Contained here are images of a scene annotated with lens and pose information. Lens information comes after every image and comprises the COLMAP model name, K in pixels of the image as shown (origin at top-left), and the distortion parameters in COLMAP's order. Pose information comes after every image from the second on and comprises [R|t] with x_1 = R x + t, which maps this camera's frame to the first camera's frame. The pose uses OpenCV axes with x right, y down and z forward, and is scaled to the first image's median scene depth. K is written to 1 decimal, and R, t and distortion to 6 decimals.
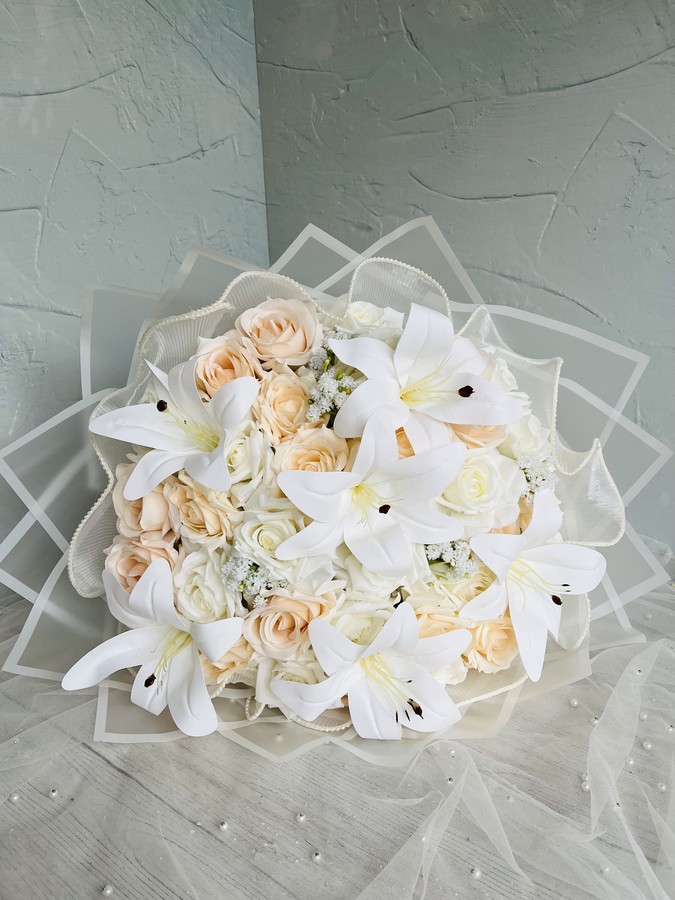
lens RADIAL K [[725.0, 0, 342.5], [0, 725.0, 448.0], [0, 0, 1]] dist [0.064929, -0.116747]
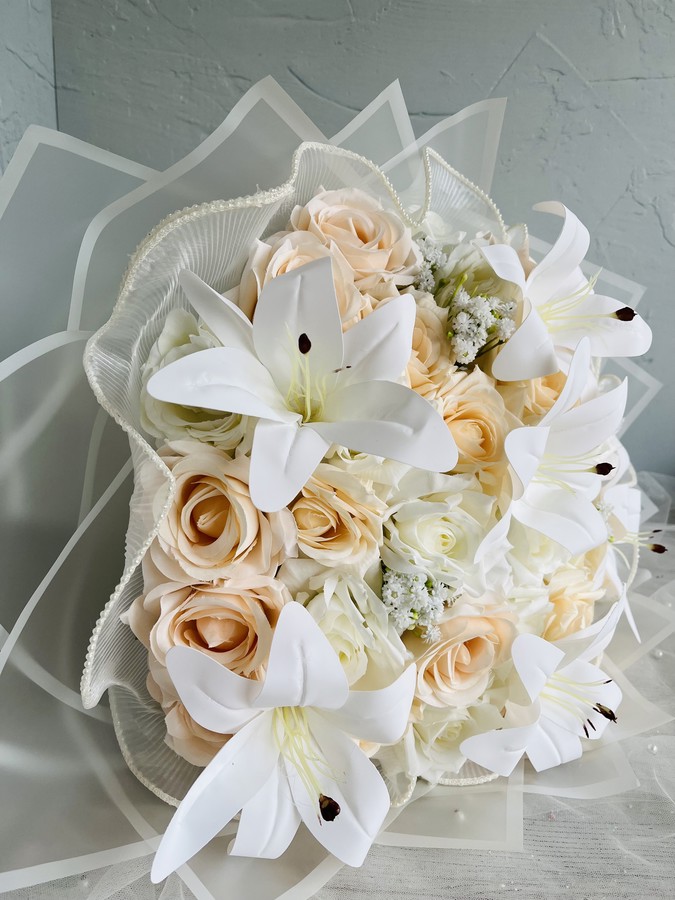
lens RADIAL K [[715.2, 0, 353.9], [0, 715.2, 447.6], [0, 0, 1]] dist [0.066724, -0.120154]
pose [[0.821134, -0.109860, 0.560063, -0.499430], [0.094964, 0.993919, 0.055732, -0.003226], [-0.562780, 0.007422, 0.826573, 0.460316]]
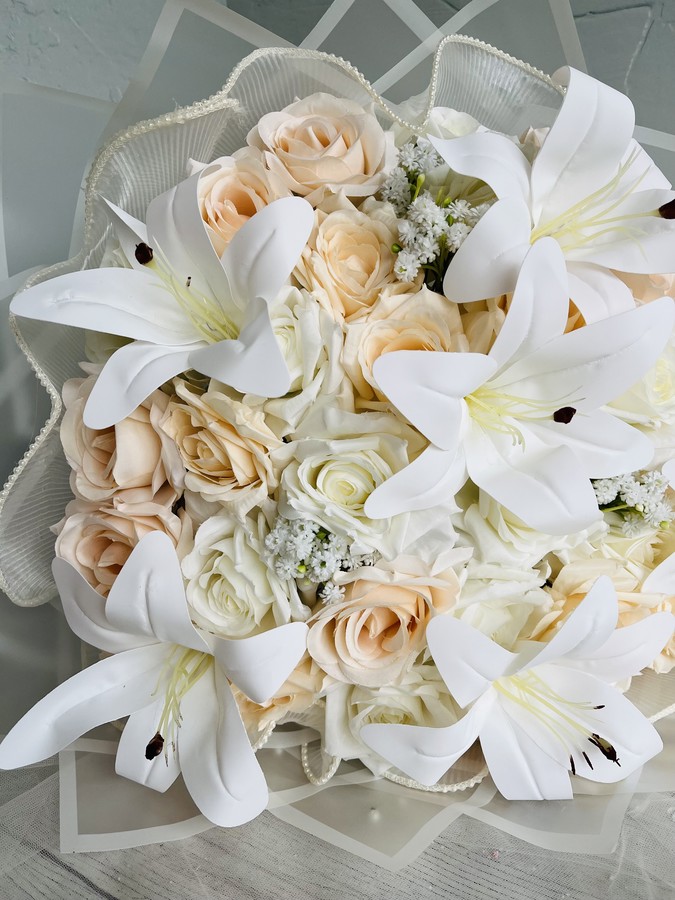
lens RADIAL K [[725.0, 0, 342.5], [0, 725.0, 448.0], [0, 0, 1]] dist [0.064929, -0.116747]
pose [[0.994338, -0.059145, 0.088278, -0.142412], [0.056227, 0.997798, 0.035194, 0.070199], [-0.090165, -0.030032, 0.995474, 0.395167]]
